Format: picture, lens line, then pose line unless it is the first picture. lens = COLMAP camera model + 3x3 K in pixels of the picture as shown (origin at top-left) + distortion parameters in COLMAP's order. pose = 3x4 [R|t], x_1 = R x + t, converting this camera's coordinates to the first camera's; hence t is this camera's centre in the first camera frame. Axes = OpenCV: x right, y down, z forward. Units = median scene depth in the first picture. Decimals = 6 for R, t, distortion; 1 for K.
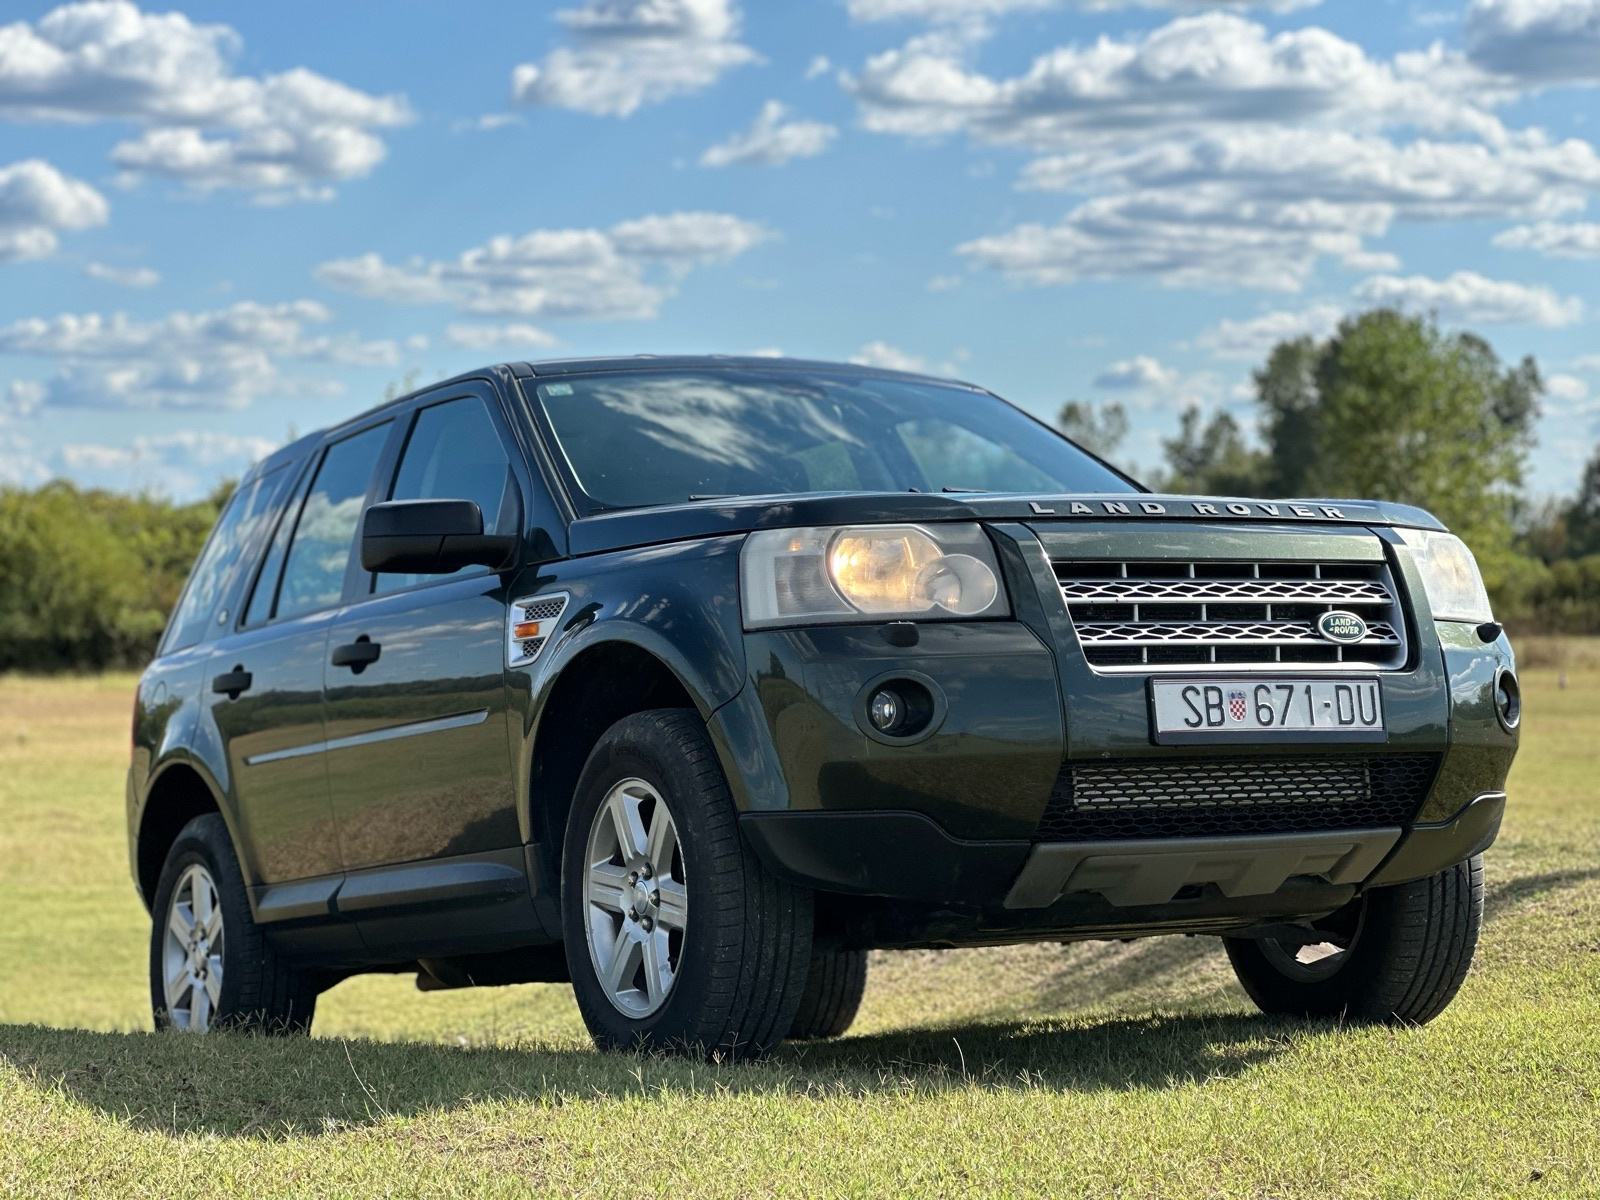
lens RADIAL K [[3625.4, 0, 798.4], [0, 3625.4, 459.2], [0, 0, 1]] dist [-0.209519, 5.235079]
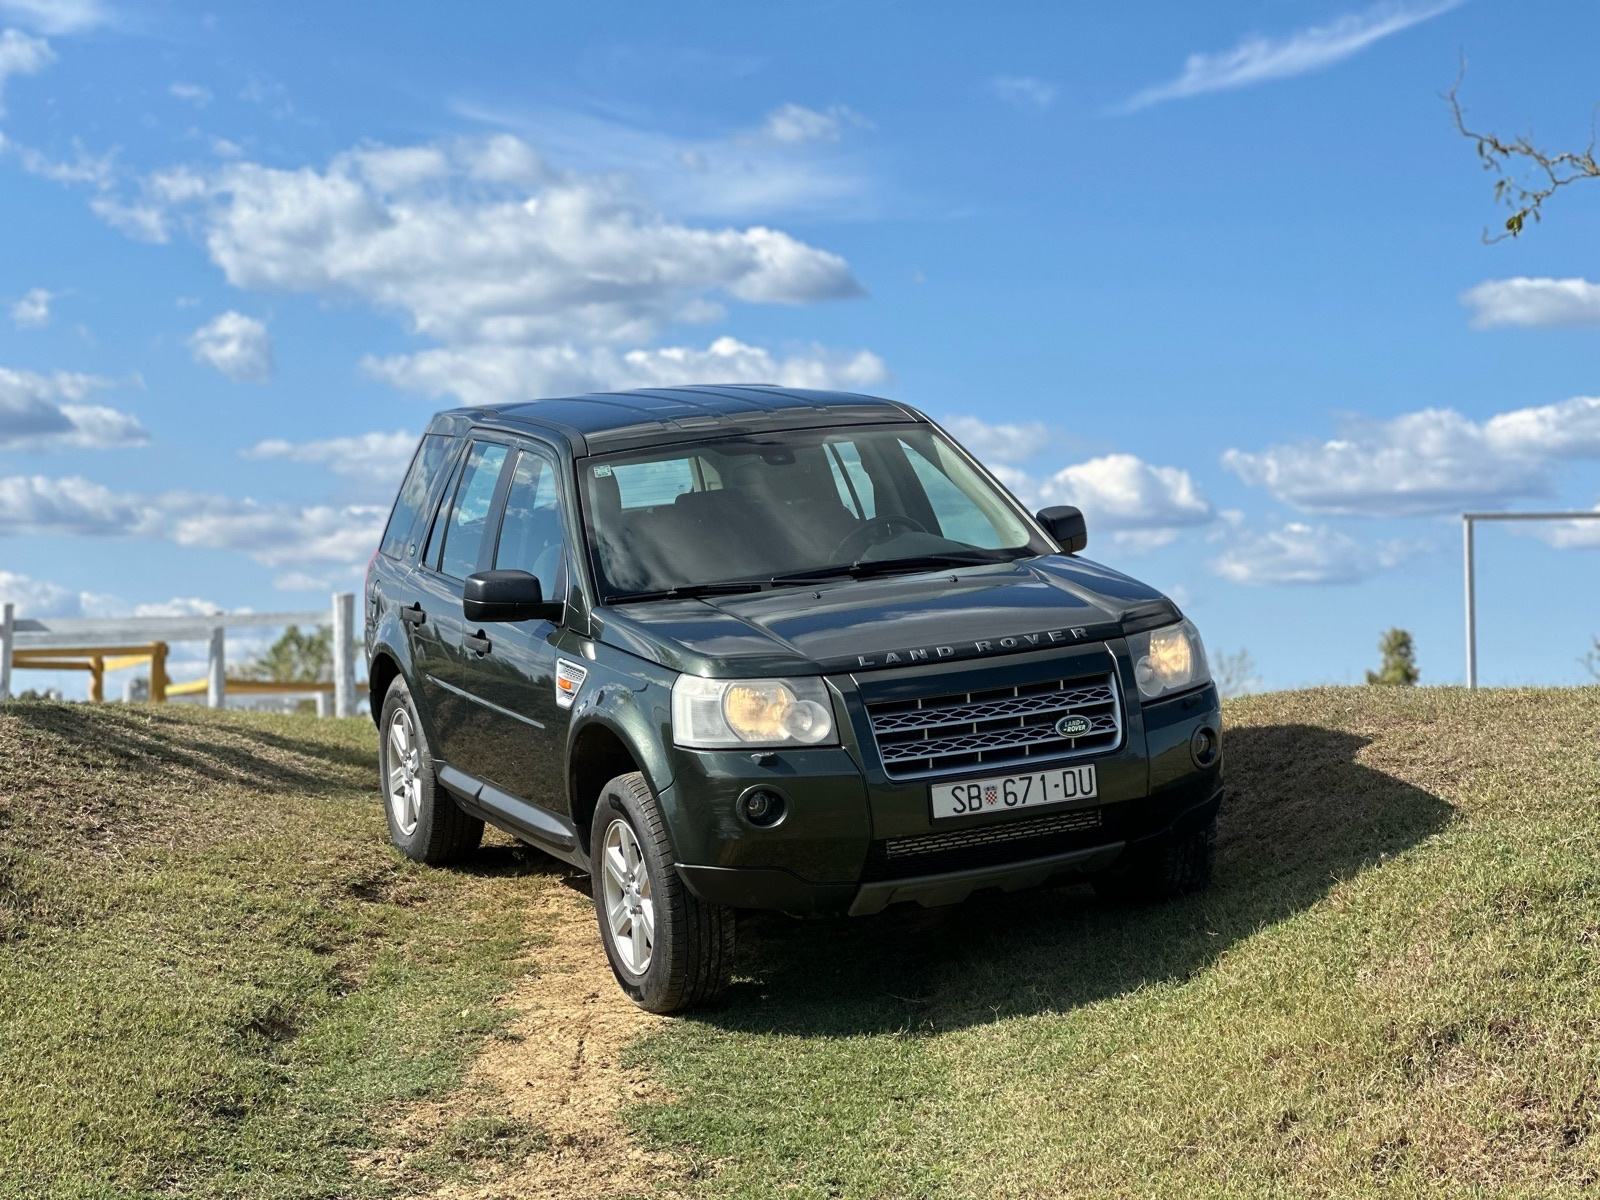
lens RADIAL K [[3625.4, 0, 798.4], [0, 3625.4, 459.2], [0, 0, 1]] dist [-0.209519, 5.235079]
pose [[0.990647, -0.019973, -0.134982, 0.248764], [0.048497, 0.976178, 0.211480, -0.398192], [0.127542, -0.216048, 0.968017, -0.468305]]
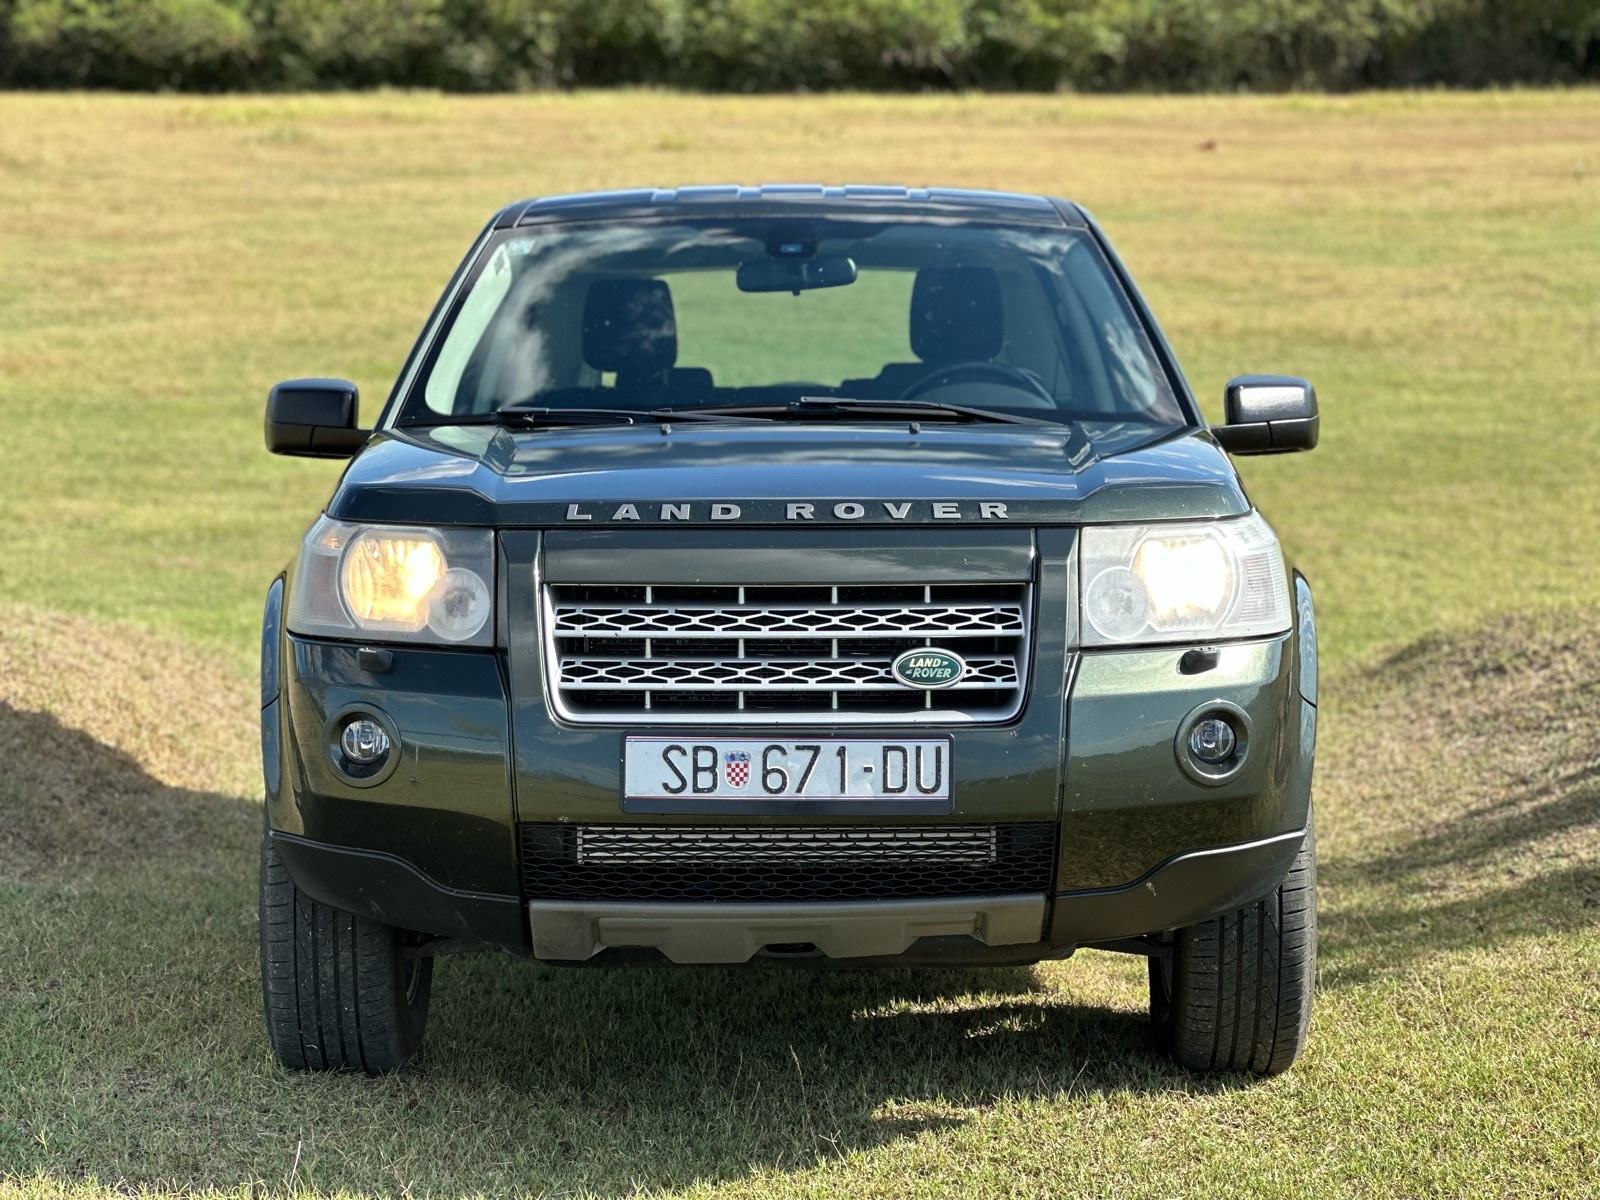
lens RADIAL K [[3622.2, 0, 805.2], [0, 3622.2, 471.1], [0, 0, 1]] dist [-0.210409, 5.359739]
pose [[0.880234, 0.062446, -0.470414, 0.526847], [0.022084, 0.984839, 0.172058, -0.145817], [0.474026, -0.161840, 0.865510, 0.279453]]
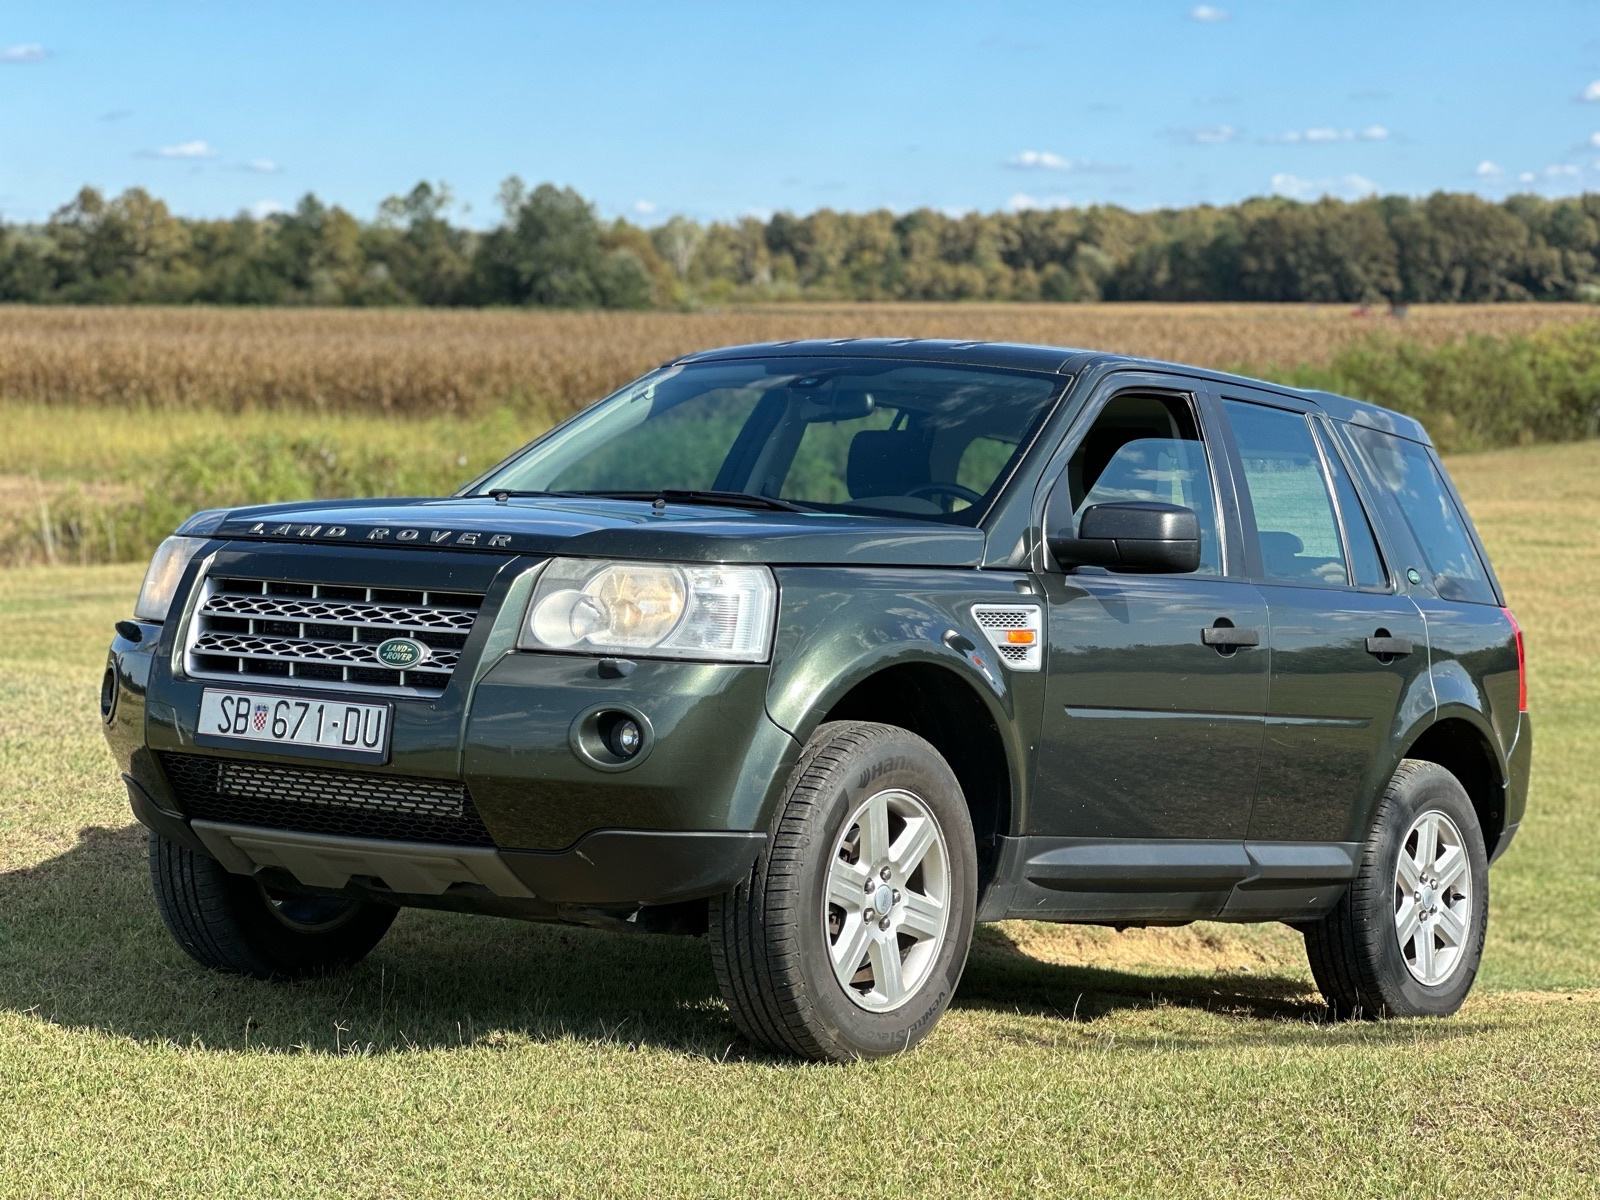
lens RADIAL K [[3622.2, 0, 805.2], [0, 3622.2, 471.1], [0, 0, 1]] dist [-0.210409, 5.359739]
pose [[0.447524, 0.036431, -0.893530, 1.175839], [0.026458, 0.998193, 0.053950, -0.062343], [0.893880, -0.047785, 0.445752, 0.652197]]
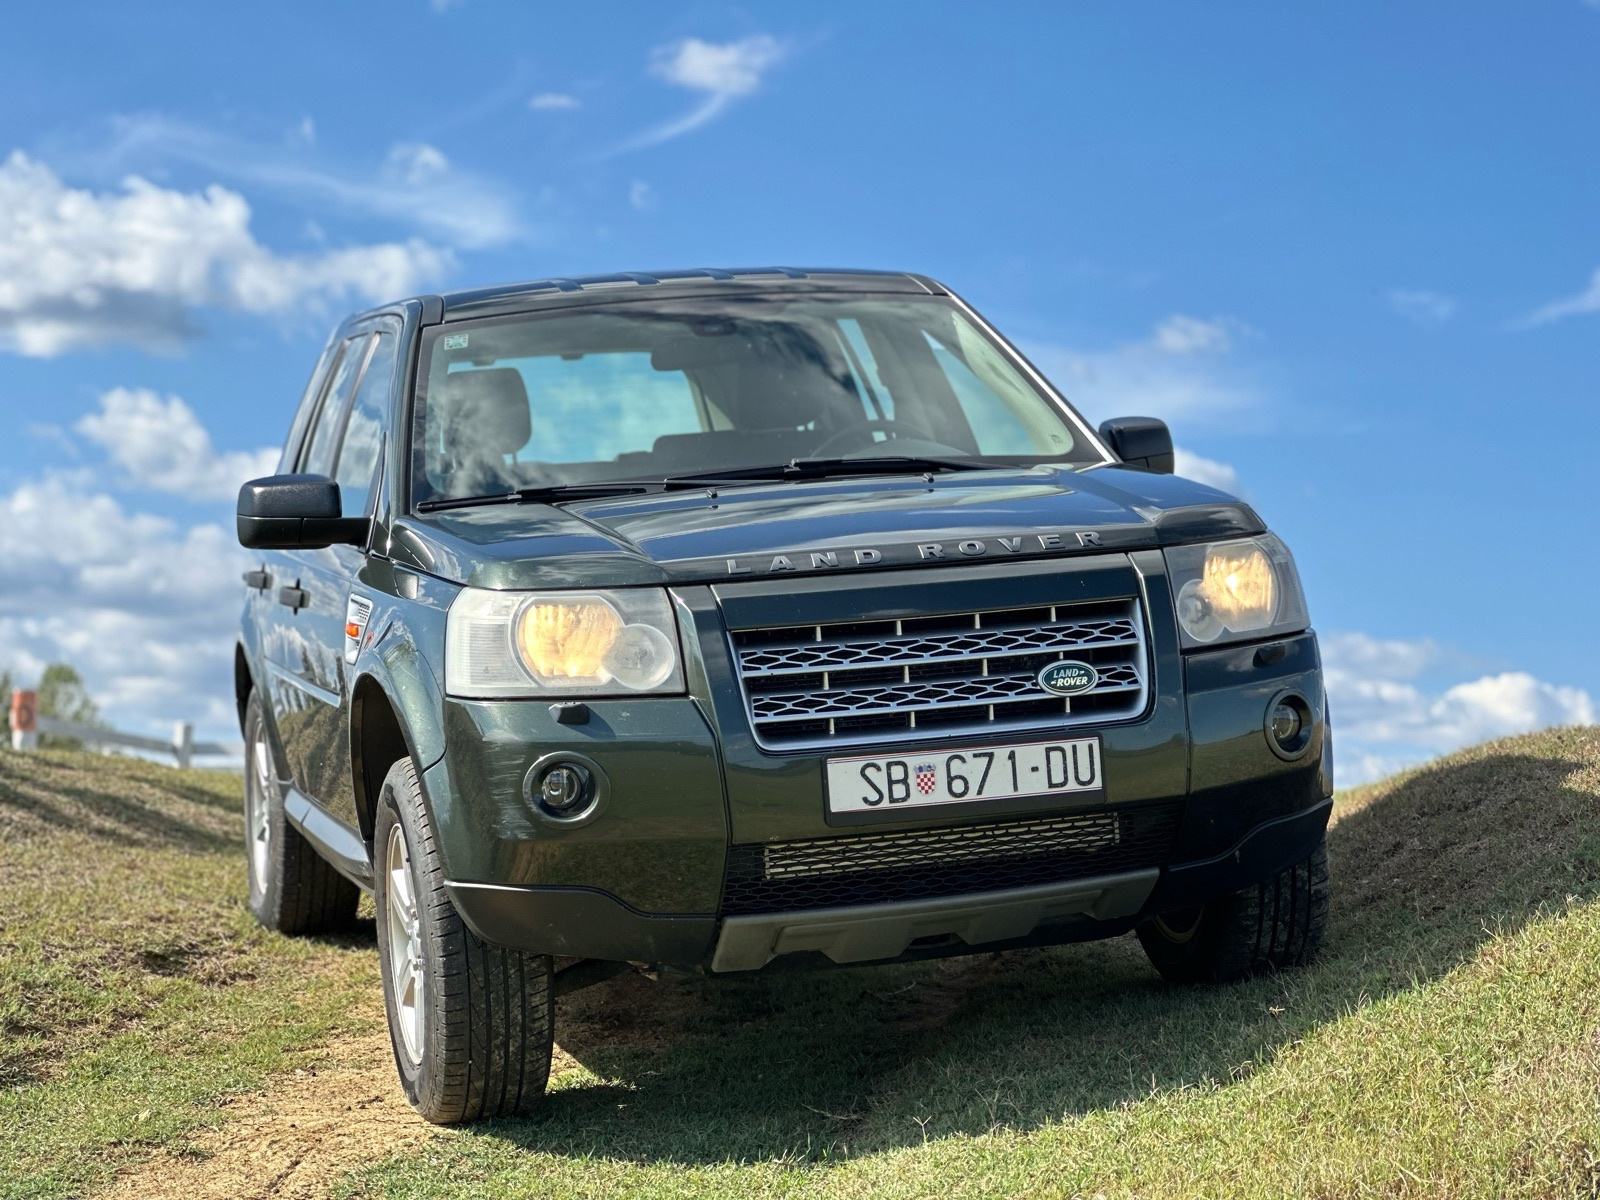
lens RADIAL K [[3622.2, 0, 805.2], [0, 3622.2, 471.1], [0, 0, 1]] dist [-0.210409, 5.359739]
pose [[0.971175, -0.015411, -0.237867, 0.318420], [0.052719, 0.987082, 0.151292, -0.159625], [0.232463, -0.159471, 0.959443, 0.077409]]
